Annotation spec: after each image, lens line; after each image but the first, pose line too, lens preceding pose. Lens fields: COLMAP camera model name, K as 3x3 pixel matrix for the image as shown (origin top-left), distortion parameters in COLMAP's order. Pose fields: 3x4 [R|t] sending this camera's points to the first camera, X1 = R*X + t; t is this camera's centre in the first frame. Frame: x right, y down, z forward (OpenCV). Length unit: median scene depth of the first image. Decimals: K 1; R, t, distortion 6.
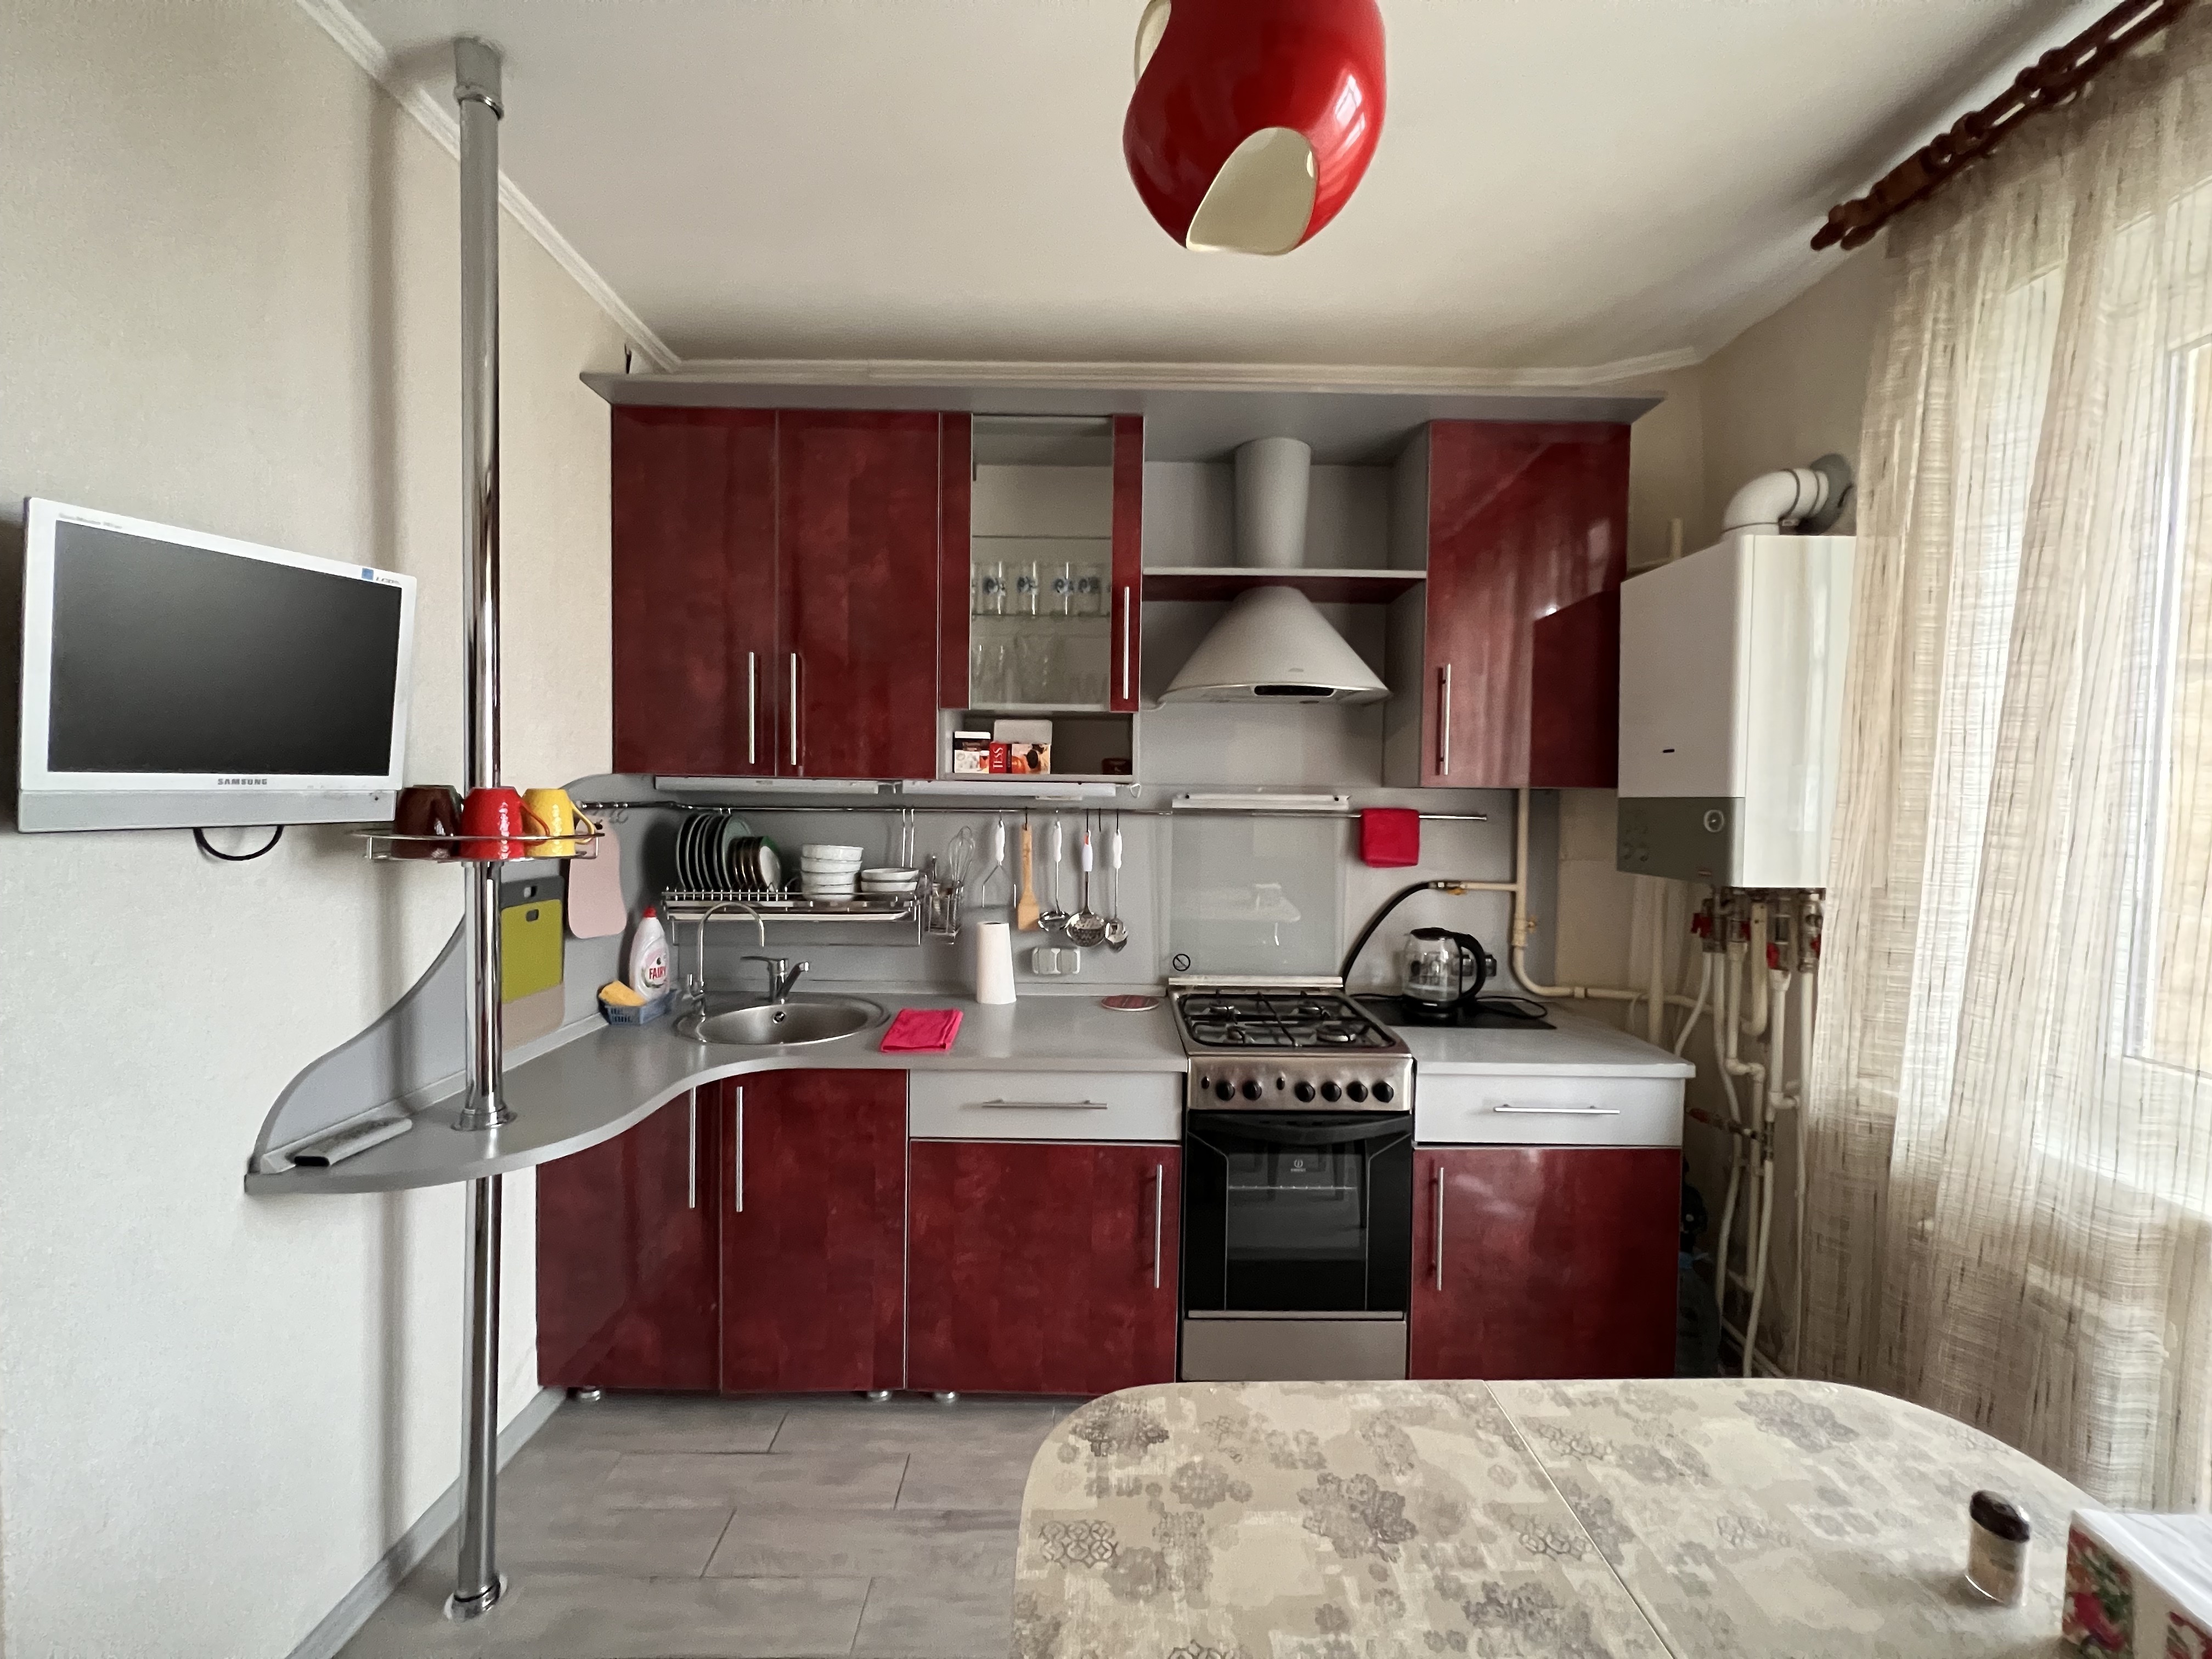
lens RADIAL K [[884.6, 0, 1096.2], [0, 884.6, 825.9], [0, 0, 1]] dist [-0.001343, 0.000255]
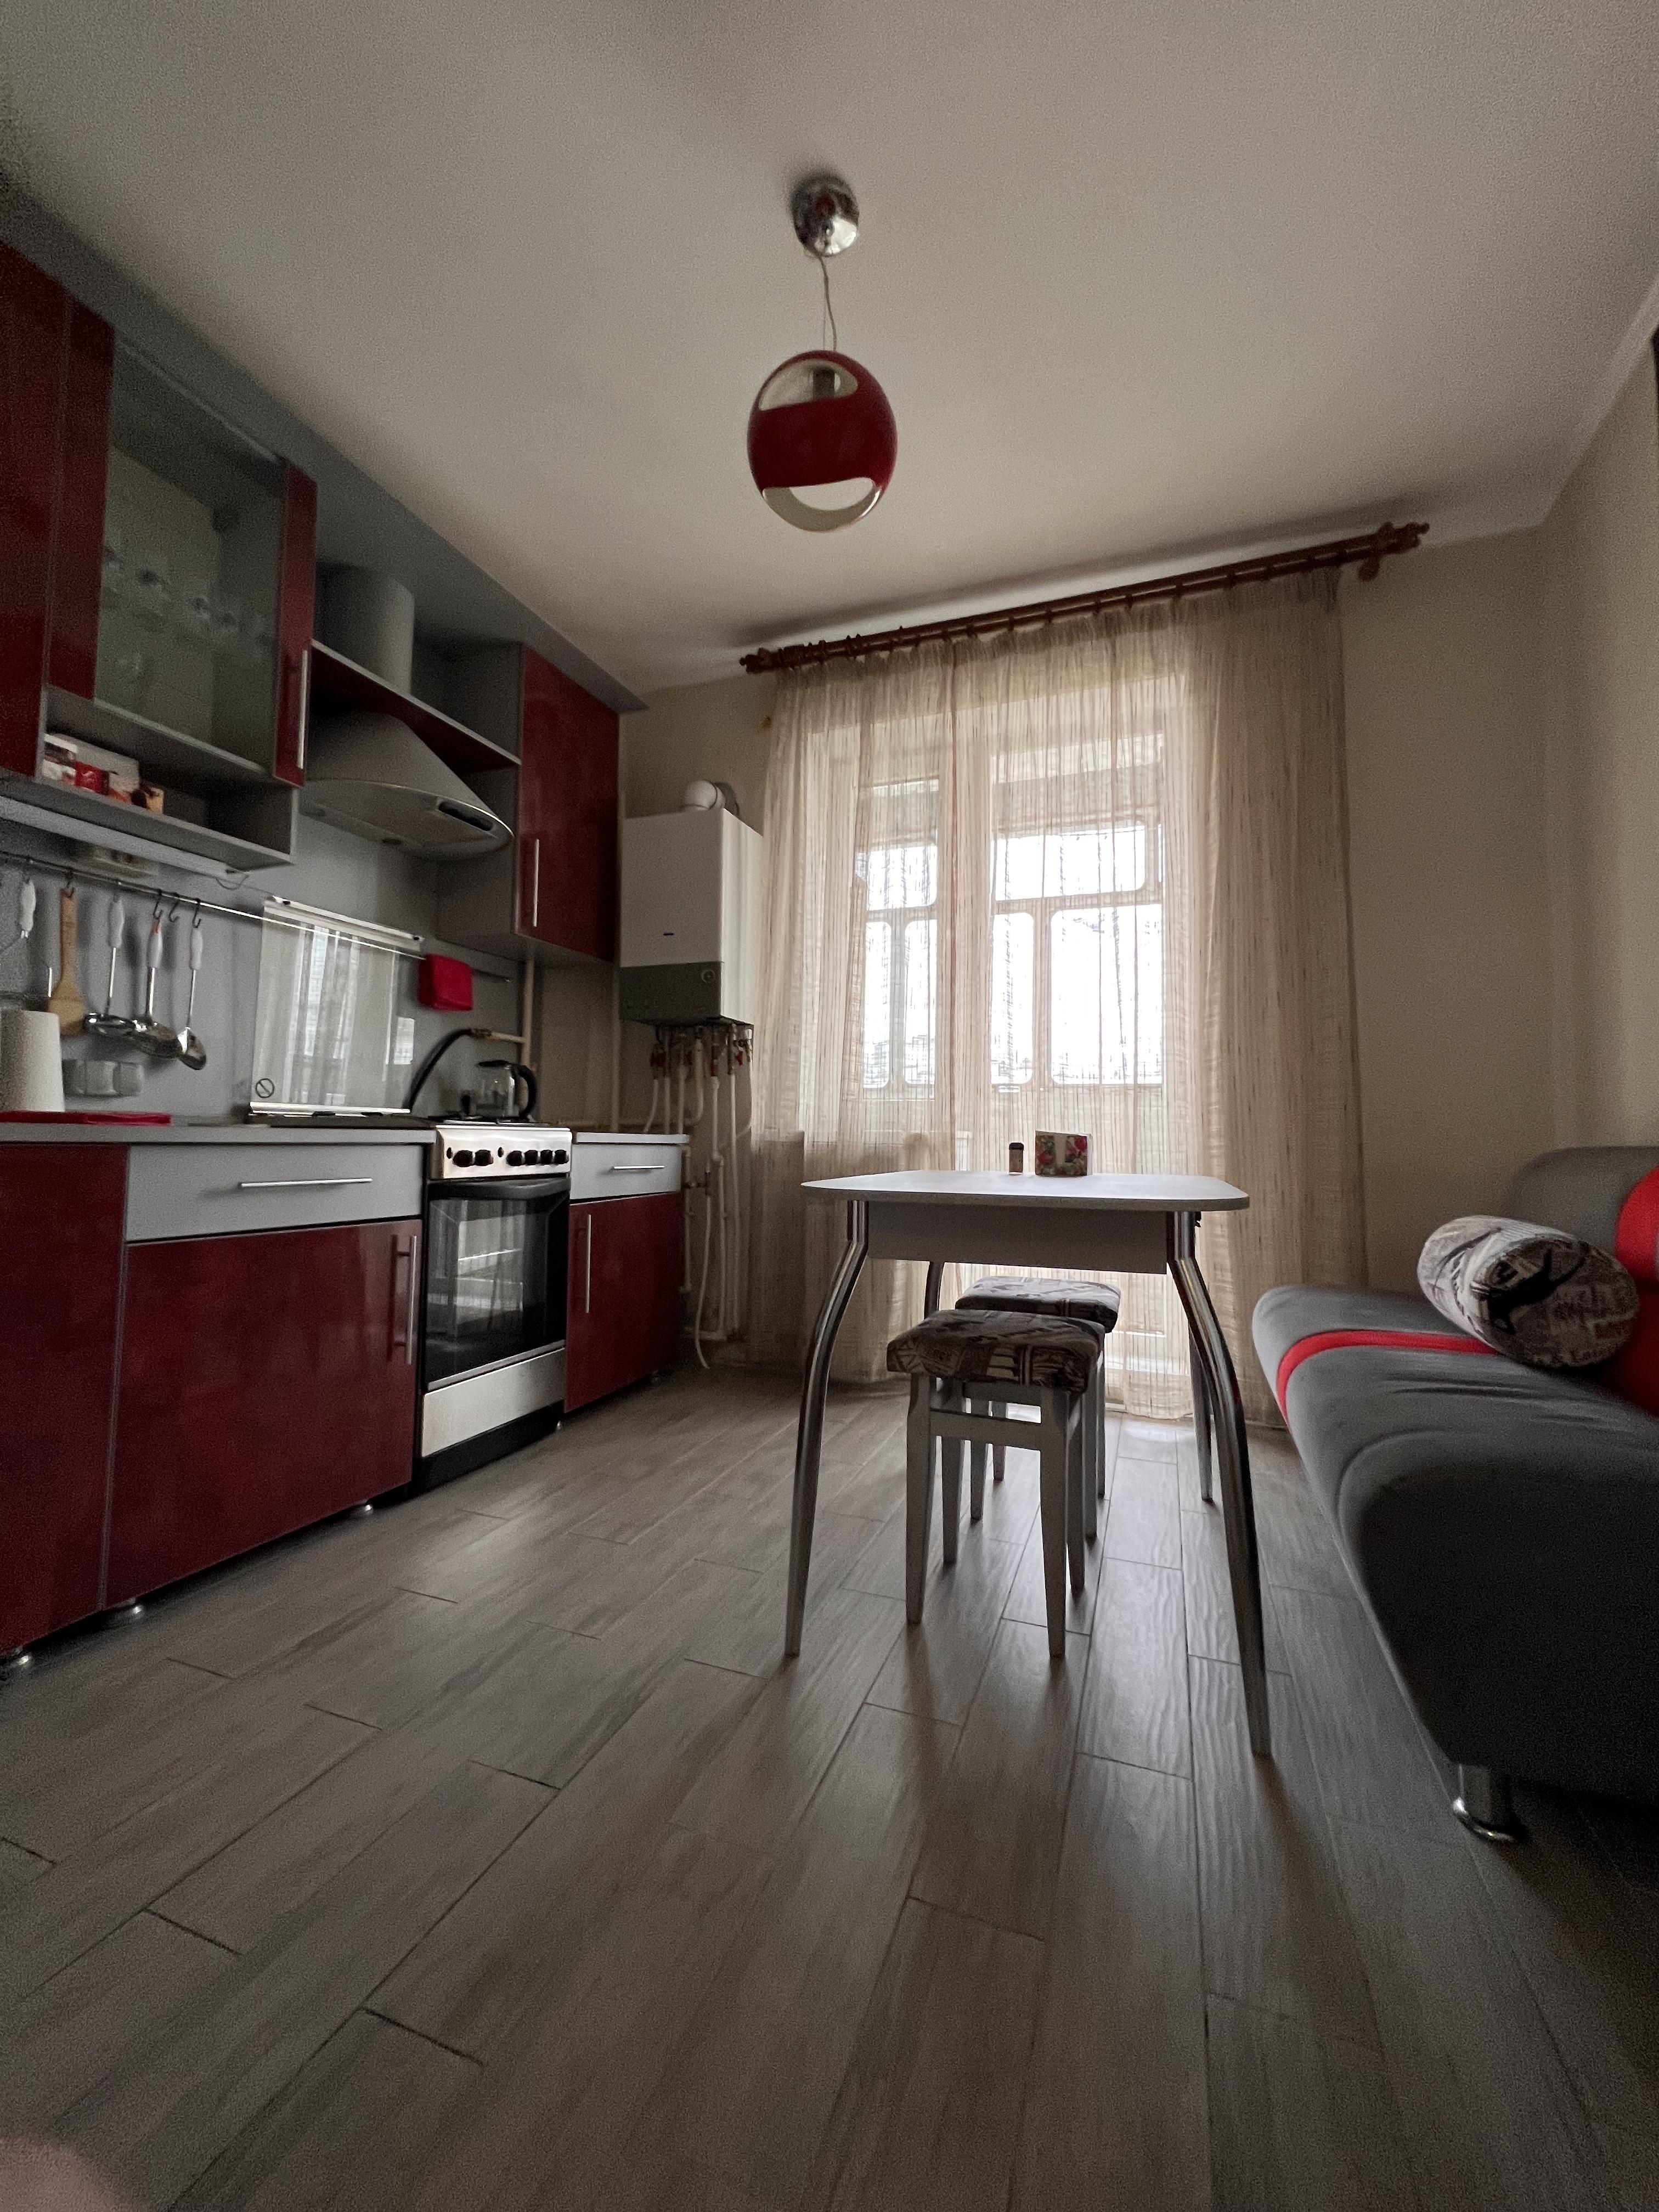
lens RADIAL K [[884.6, 0, 831.7], [0, 884.6, 1098.4], [0, 0, 1]] dist [-0.001343, 0.000255]
pose [[0.357771, 0.038098, 0.933032, -0.676221], [0.014210, 0.998830, -0.046233, 0.274679], [-0.933701, 0.029799, 0.356811, 0.200298]]
